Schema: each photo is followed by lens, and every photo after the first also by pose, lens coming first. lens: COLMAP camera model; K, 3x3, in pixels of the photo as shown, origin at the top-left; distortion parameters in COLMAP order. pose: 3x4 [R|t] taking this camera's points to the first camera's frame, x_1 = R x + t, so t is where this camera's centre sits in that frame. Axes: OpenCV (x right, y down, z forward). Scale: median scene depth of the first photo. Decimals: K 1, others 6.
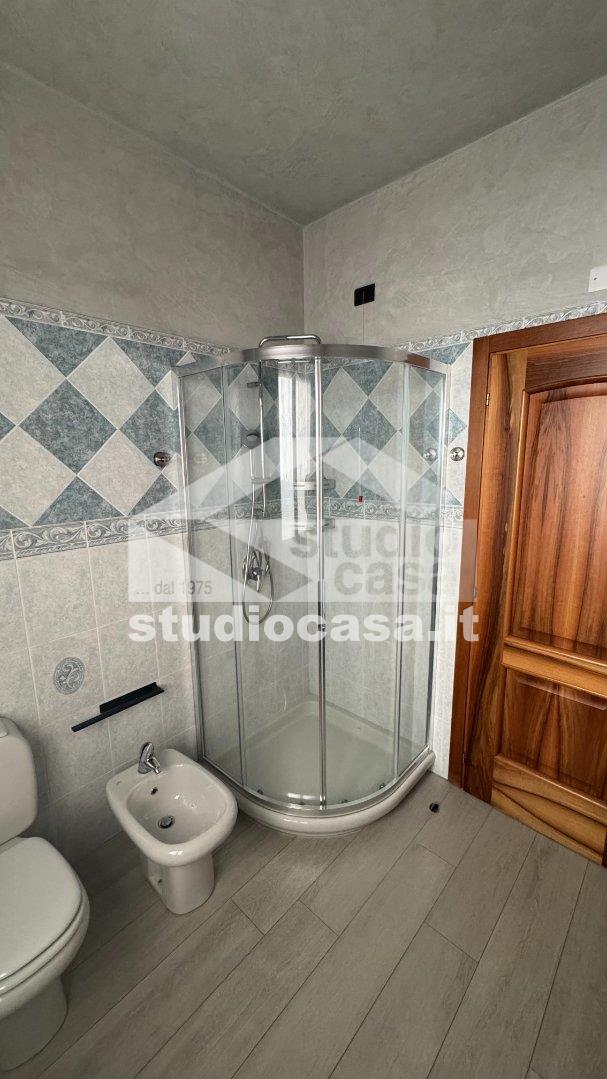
lens RADIAL K [[427.2, 0, 302.6], [0, 427.2, 542.6], [0, 0, 1]] dist [0.002983, 0.000253]
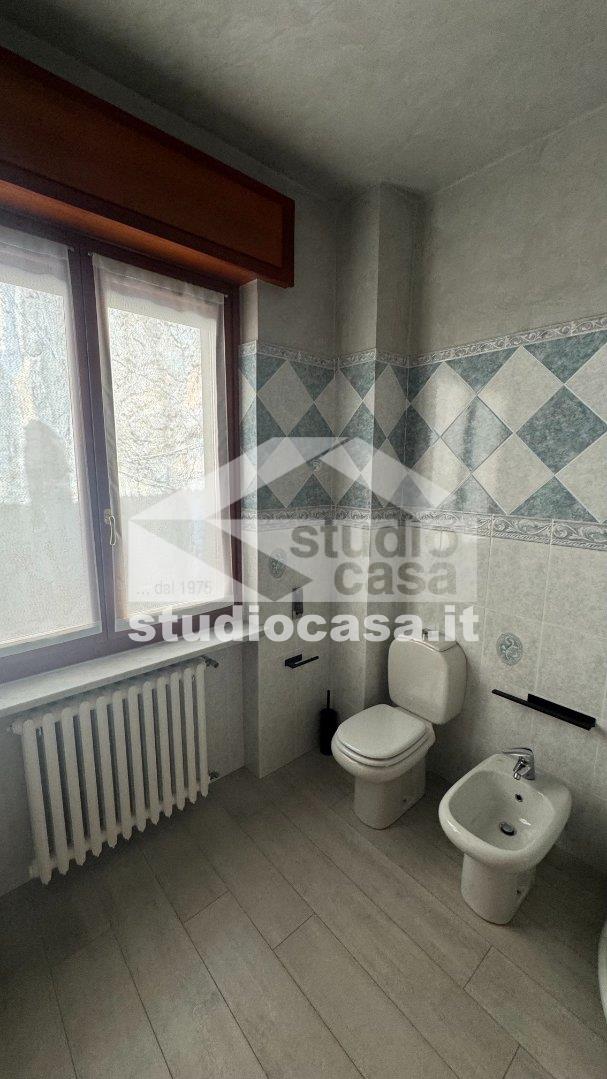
lens RADIAL K [[427.2, 0, 307.2], [0, 427.2, 540.7], [0, 0, 1]] dist [0.002983, 0.000253]
pose [[-0.093333, 0.187647, -0.977792, 0.576216], [-0.197073, 0.959166, 0.202884, -0.093292], [0.975936, 0.211632, -0.052542, 0.474303]]
